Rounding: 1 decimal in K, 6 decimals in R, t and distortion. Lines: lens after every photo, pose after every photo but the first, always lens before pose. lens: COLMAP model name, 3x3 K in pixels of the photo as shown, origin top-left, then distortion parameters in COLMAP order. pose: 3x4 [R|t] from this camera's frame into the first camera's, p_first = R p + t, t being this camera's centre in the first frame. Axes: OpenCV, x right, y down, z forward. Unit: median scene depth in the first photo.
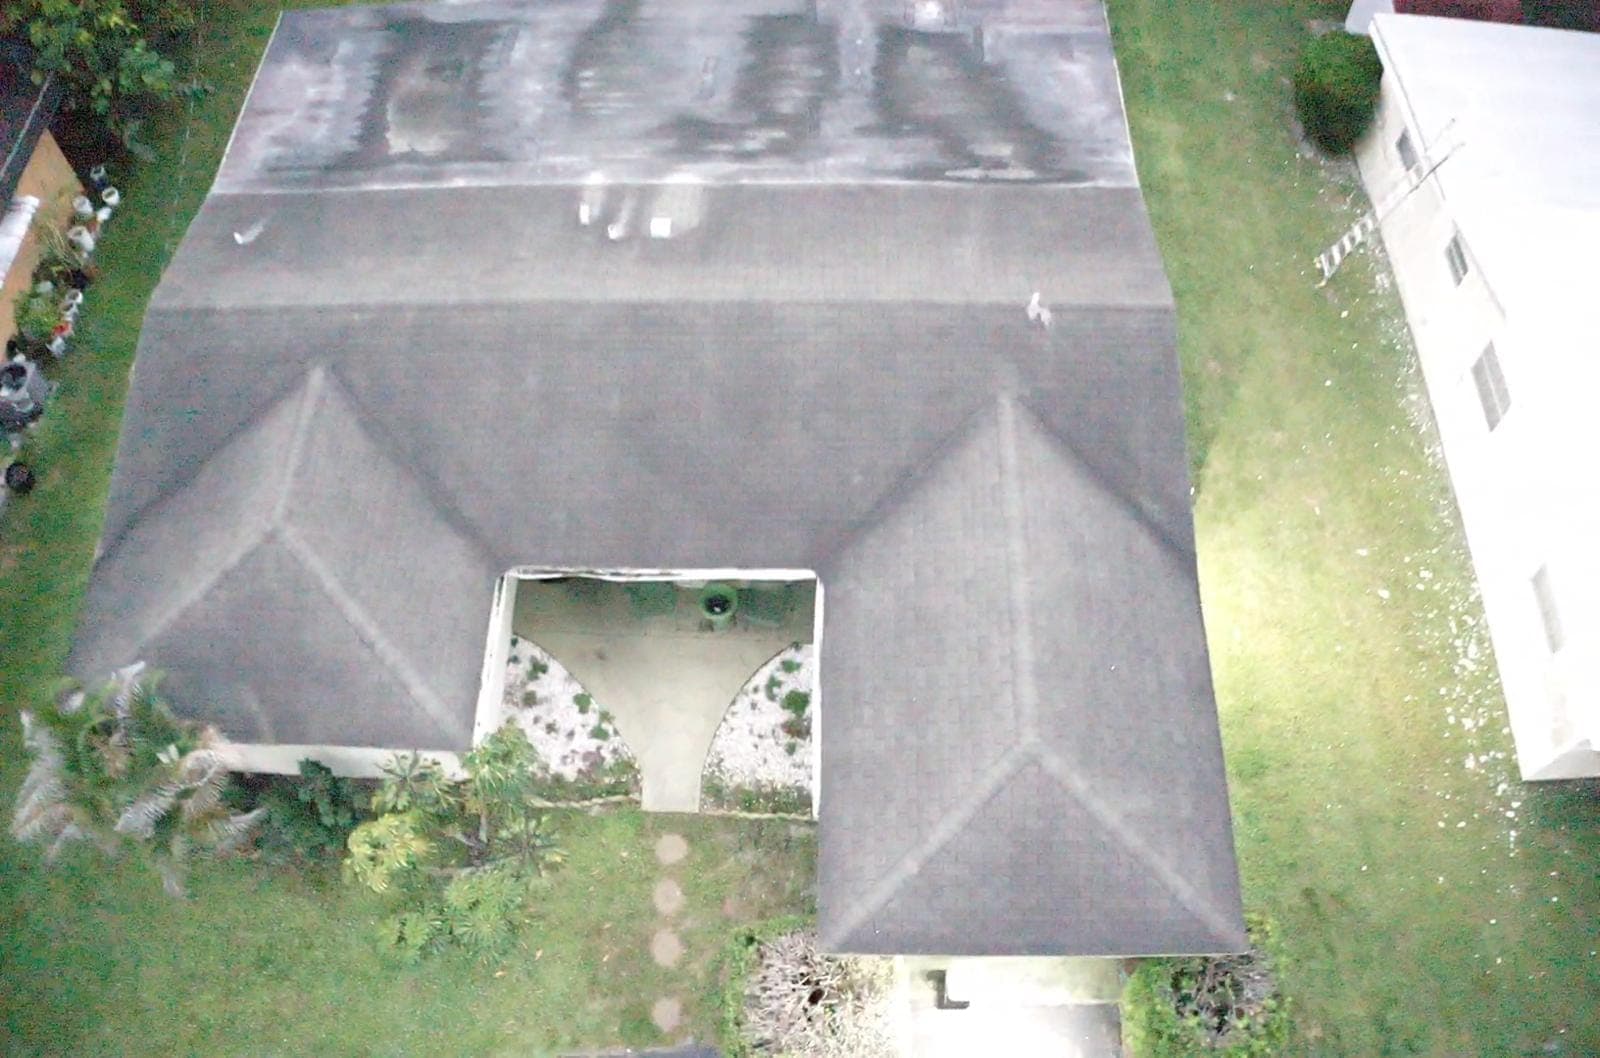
lens RADIAL K [[1274.9, 0, 800.0], [0, 1274.9, 529.0], [0, 0, 1]] dist [-0.192039, 0.028333]
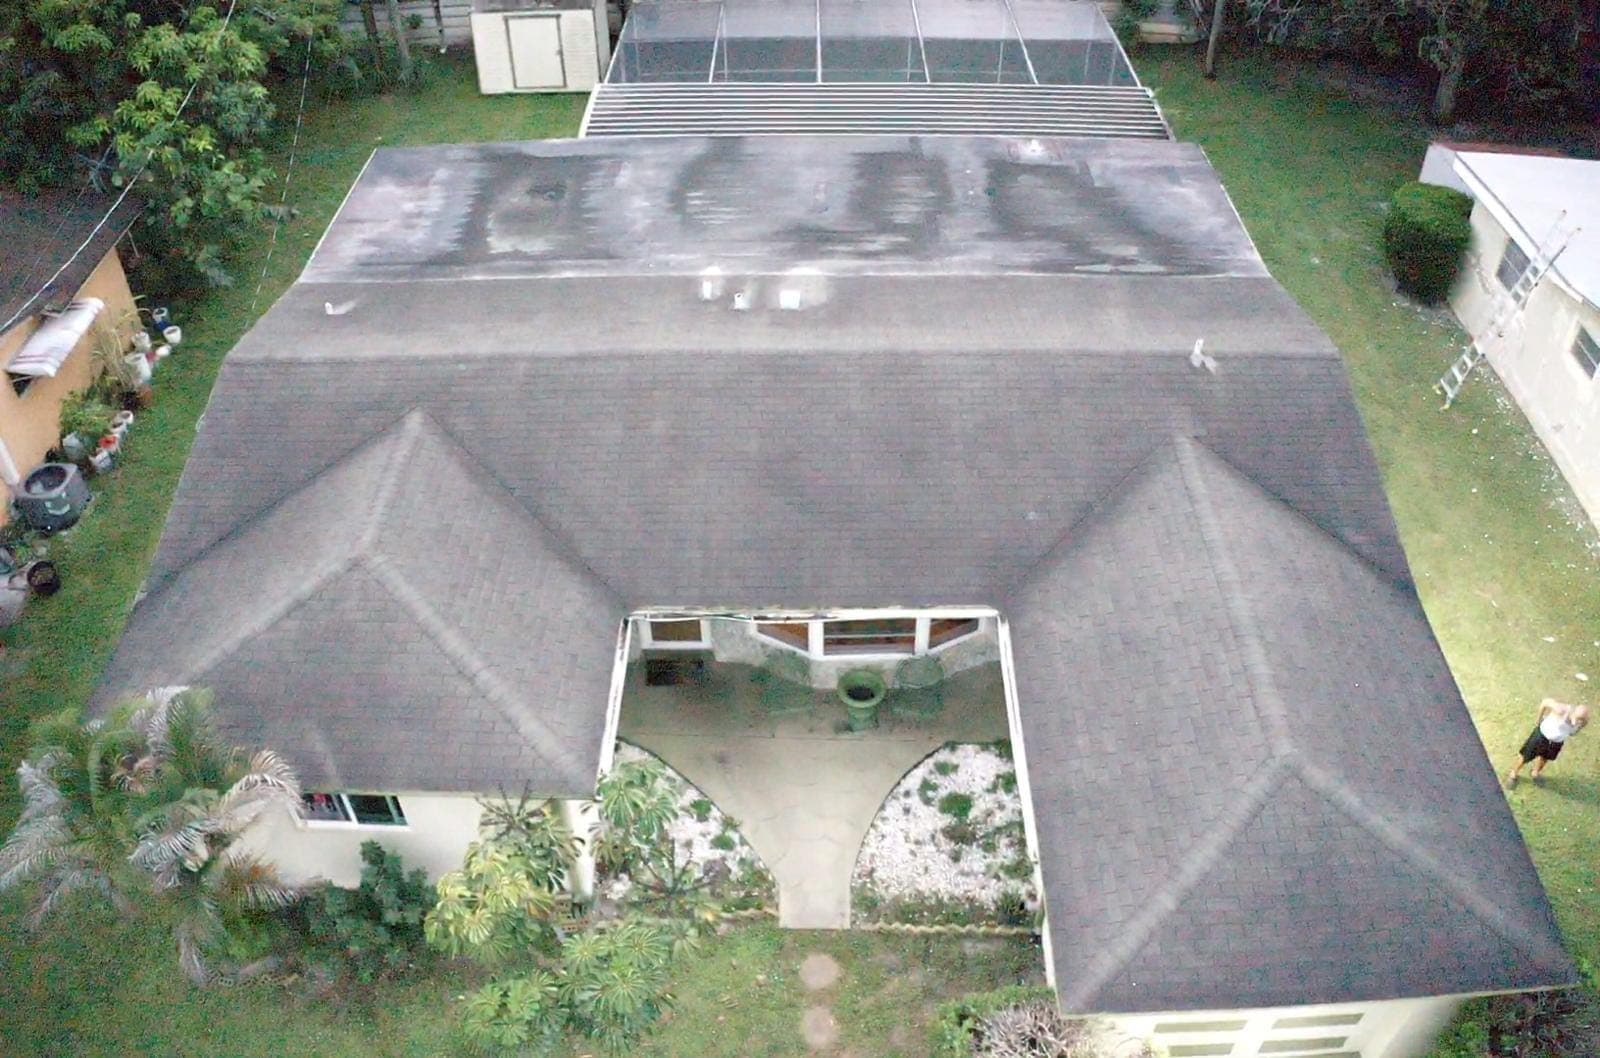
lens RADIAL K [[1274.9, 0, 800.0], [0, 1274.9, 529.0], [0, 0, 1]] dist [-0.192039, 0.028333]
pose [[0.999923, -0.004943, 0.011362, -0.115917], [0.008212, 0.951034, -0.308976, 0.219979], [-0.009279, 0.309046, 0.951002, 0.151261]]
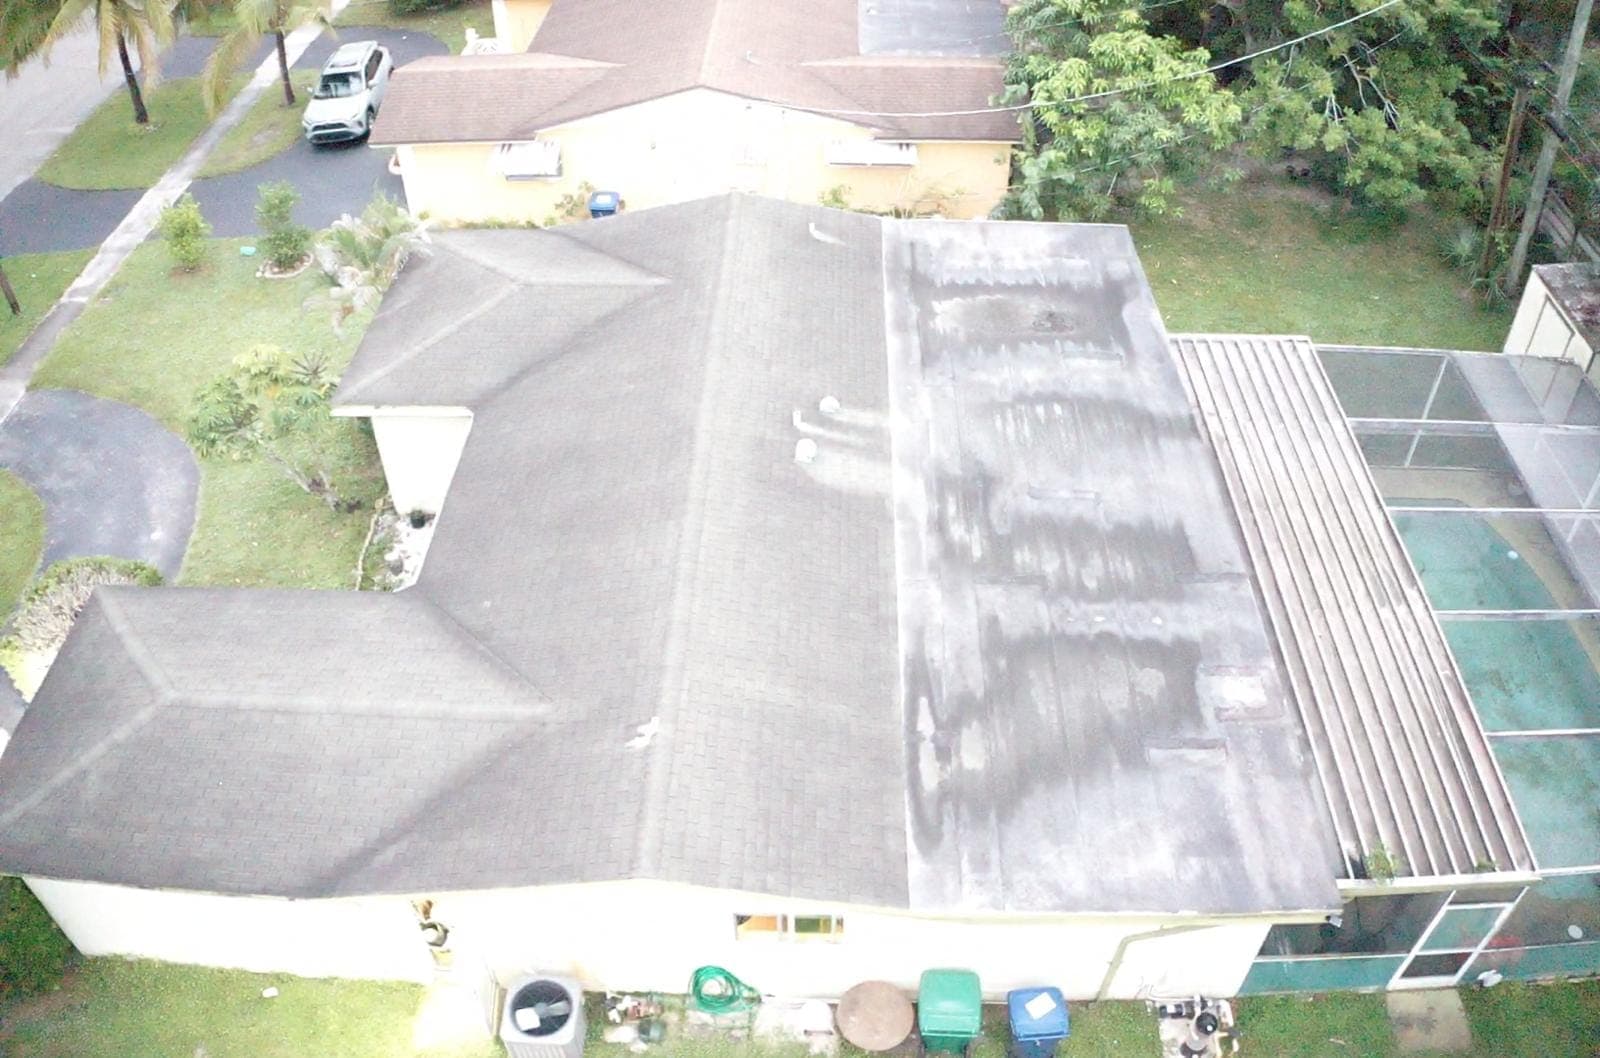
lens RADIAL K [[1274.9, 0, 800.0], [0, 1274.9, 529.0], [0, 0, 1]] dist [-0.192039, 0.028333]
pose [[-0.006375, 0.683740, -0.729698, 0.665593], [-0.867954, 0.358601, 0.343599, -0.562955], [0.496603, 0.635535, 0.591169, 0.453189]]
